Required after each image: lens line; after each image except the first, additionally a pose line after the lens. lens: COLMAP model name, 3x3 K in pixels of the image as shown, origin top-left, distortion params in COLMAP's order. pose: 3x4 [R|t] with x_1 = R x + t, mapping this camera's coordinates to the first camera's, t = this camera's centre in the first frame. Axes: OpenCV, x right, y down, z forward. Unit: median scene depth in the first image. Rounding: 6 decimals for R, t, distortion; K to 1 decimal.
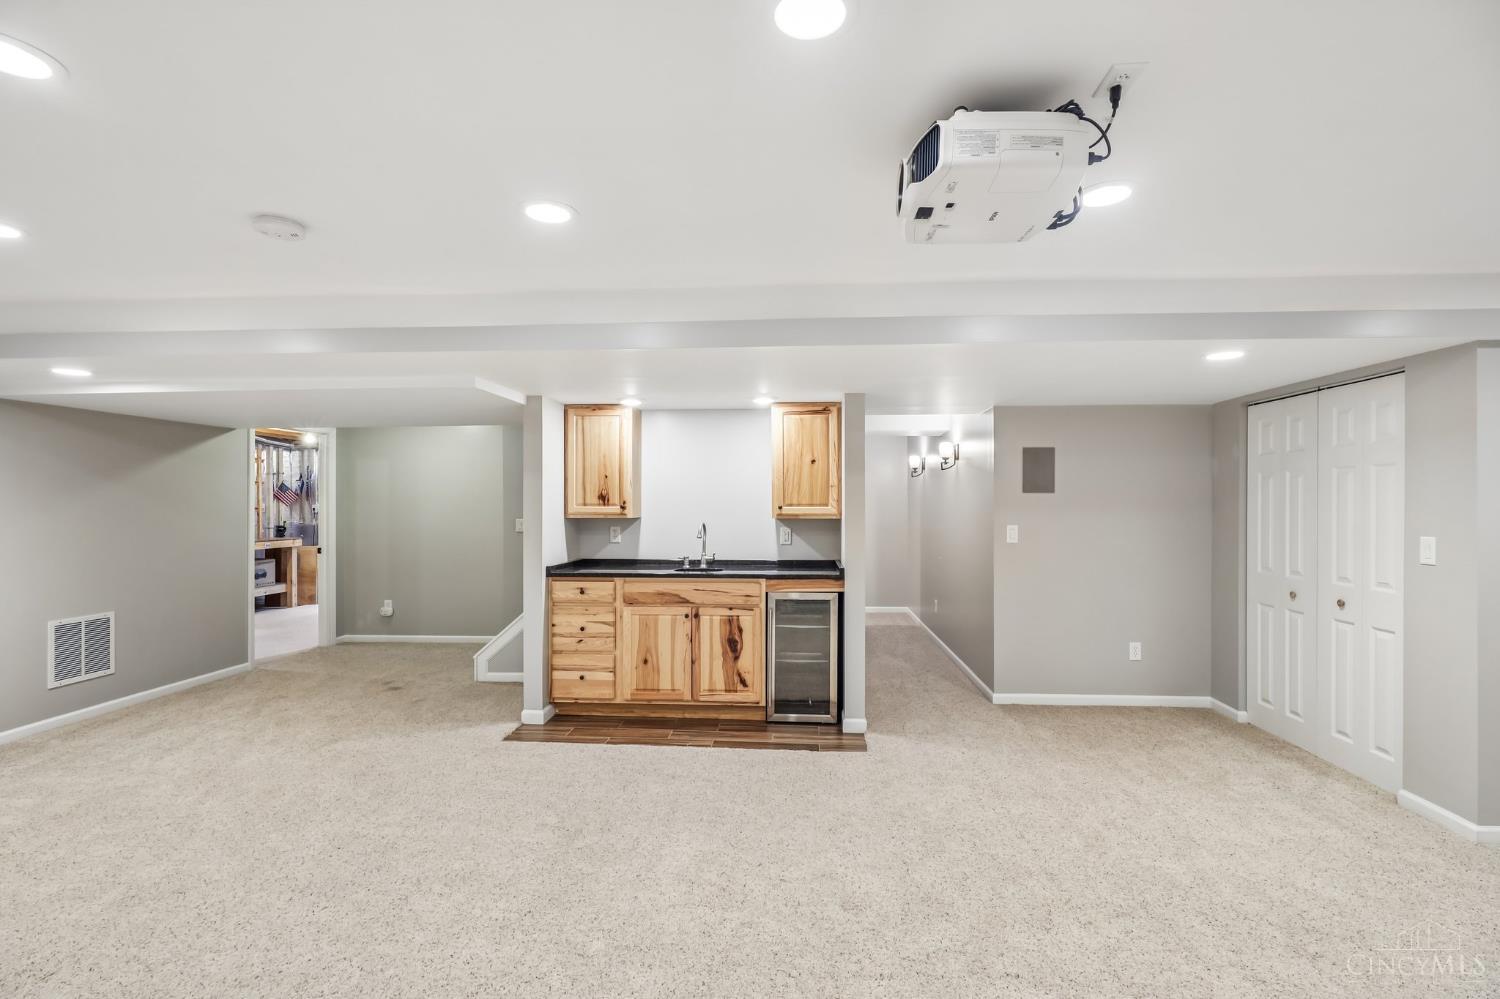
lens RADIAL K [[705.1, 0, 752.8], [0, 705.1, 501.8], [0, 0, 1]] dist [0.000734, -0.000312]
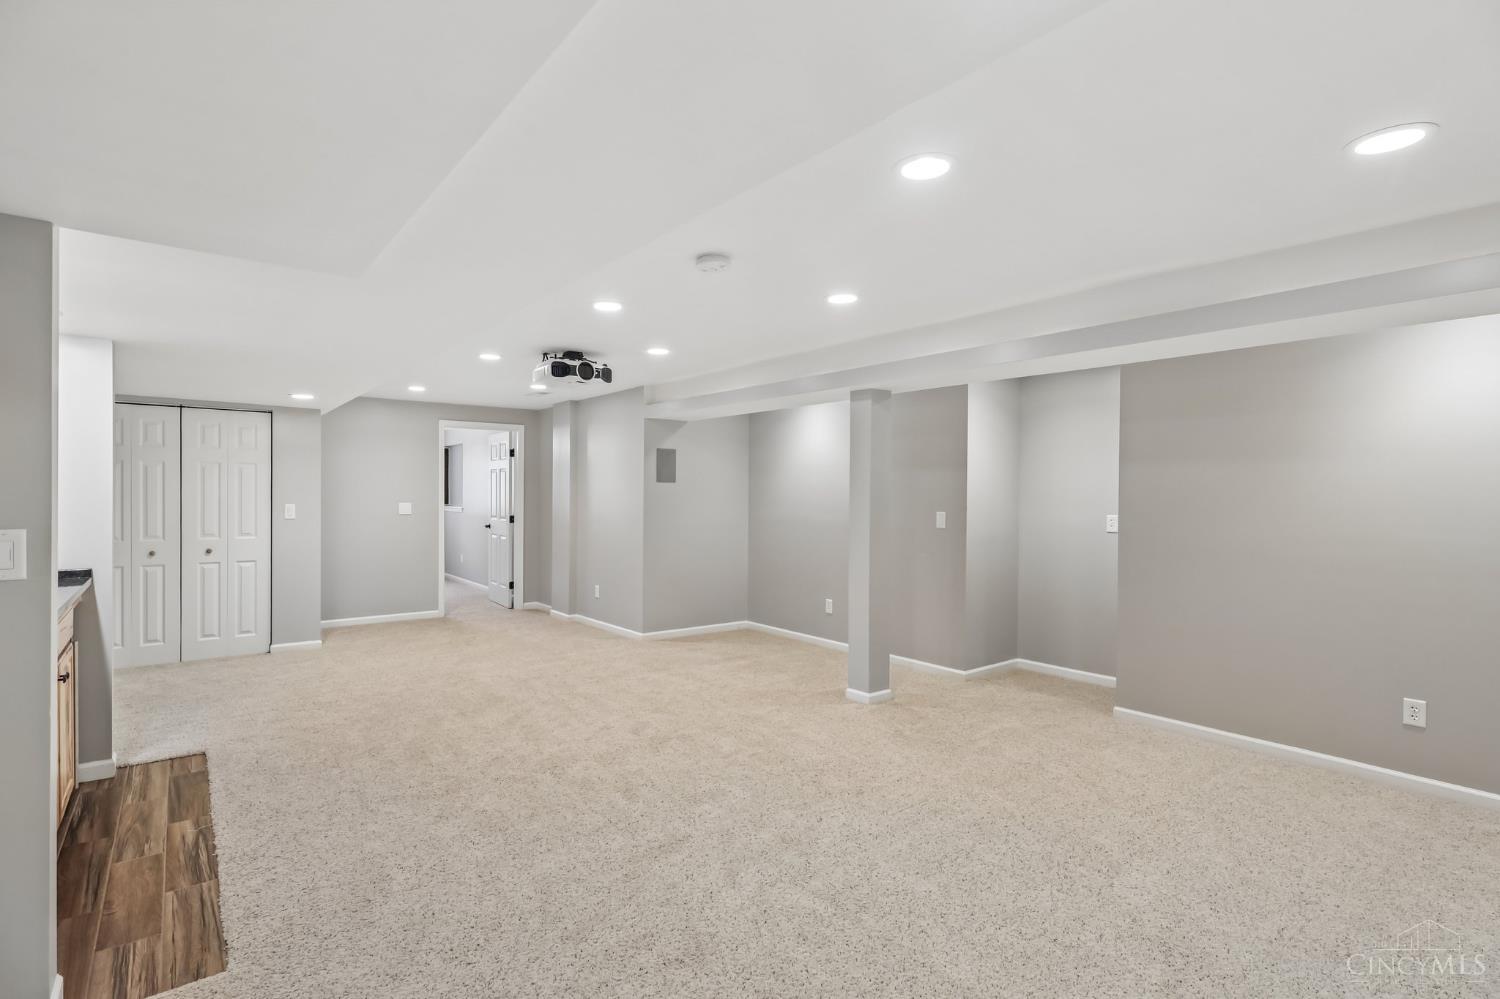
lens RADIAL K [[710.8, 0, 720.1], [0, 710.8, 496.3], [0, 0, 1]] dist [0.000772, 0.000291]
pose [[-0.664246, -0.007003, 0.747481, -0.862259], [-0.008049, 0.999965, 0.002216, 0.010446], [-0.747471, -0.004545, -0.664279, 0.979689]]
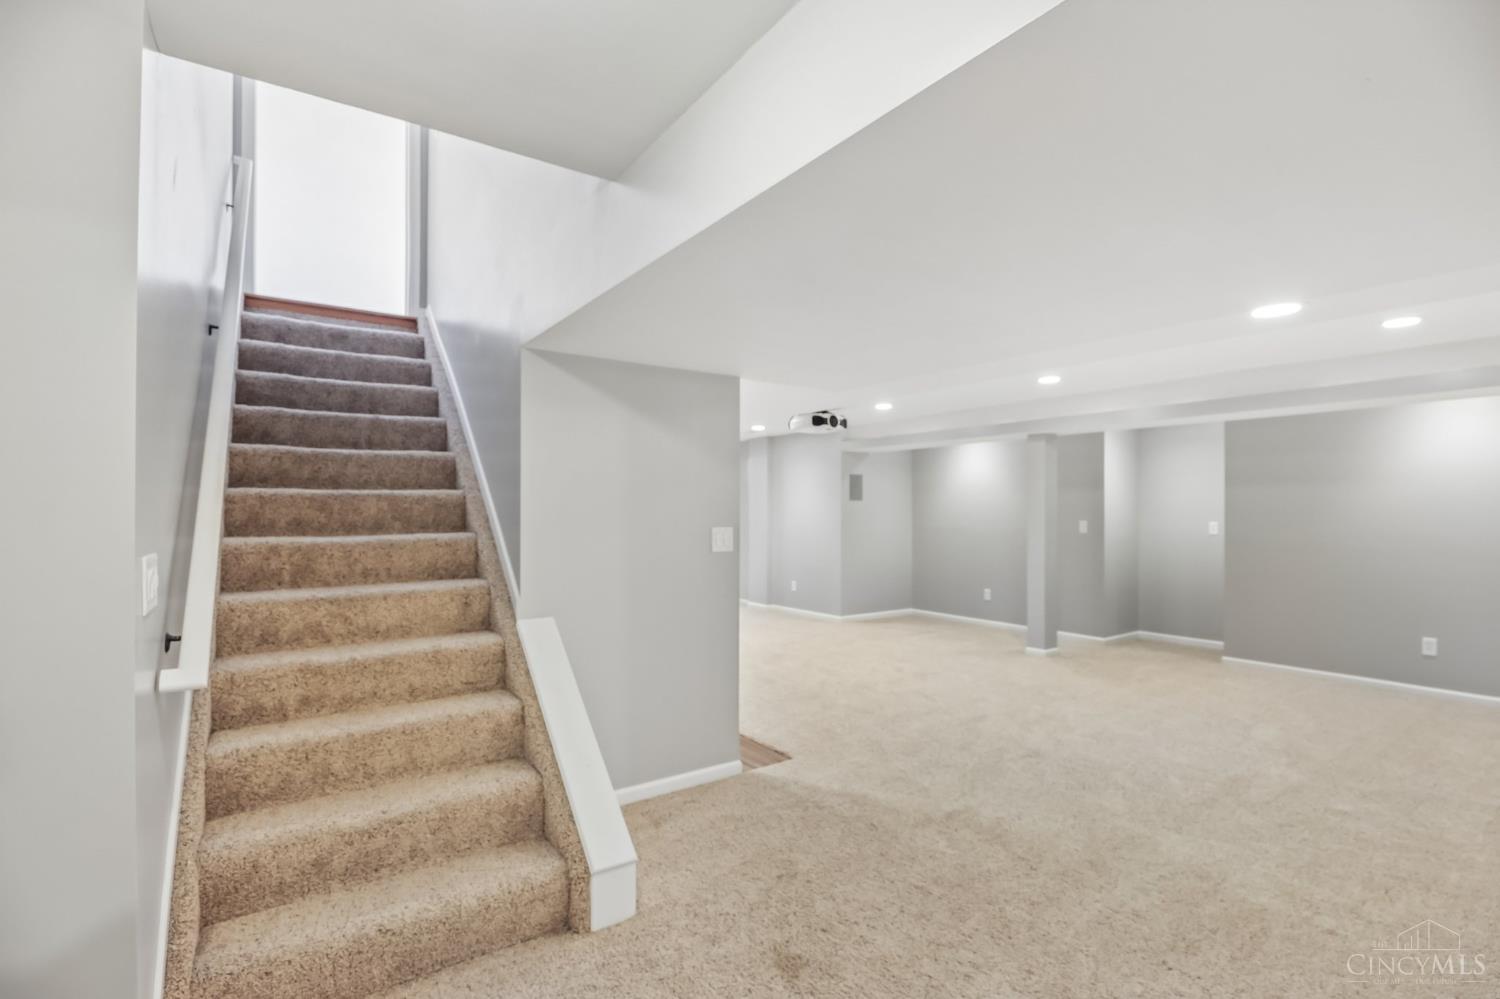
lens RADIAL K [[705.1, 0, 752.8], [0, 705.1, 501.8], [0, 0, 1]] dist [0.000734, -0.000312]
pose [[-0.656153, 0.007049, 0.754595, -0.932261], [-0.003344, 0.999919, -0.012248, 0.013987], [-0.754620, -0.010560, -0.656077, 1.508265]]
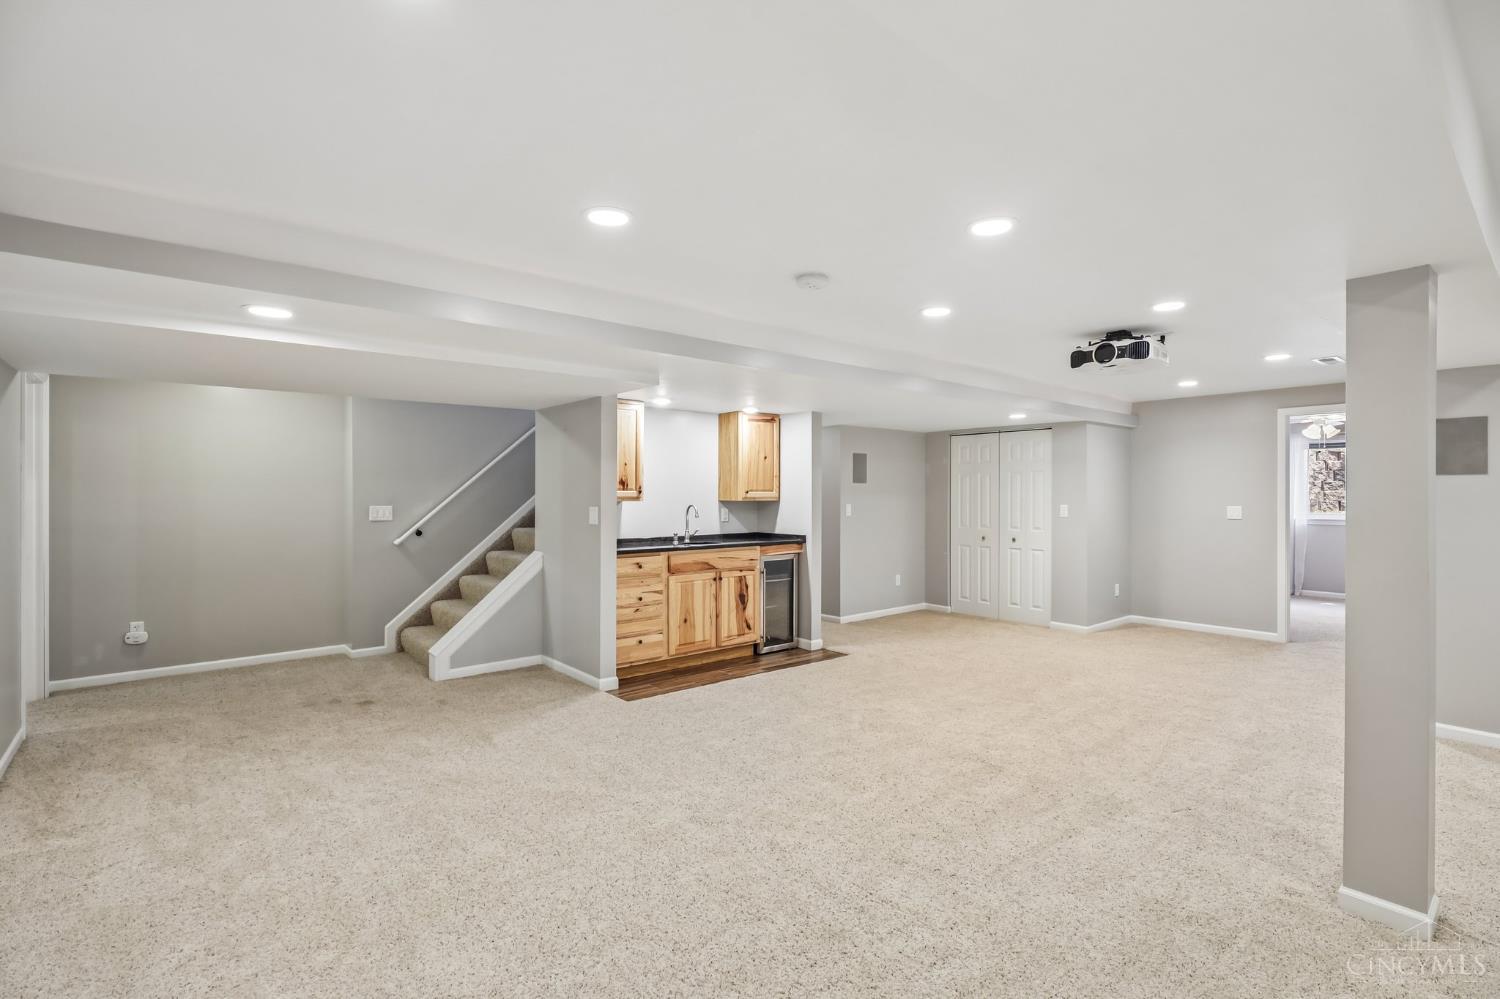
lens RADIAL K [[705.1, 0, 752.8], [0, 705.1, 501.8], [0, 0, 1]] dist [0.000734, -0.000312]
pose [[0.714833, -0.007382, 0.699256, -0.905236], [-0.001907, 0.999920, 0.012505, 0.010012], [-0.699293, -0.010272, 0.714762, 0.068292]]
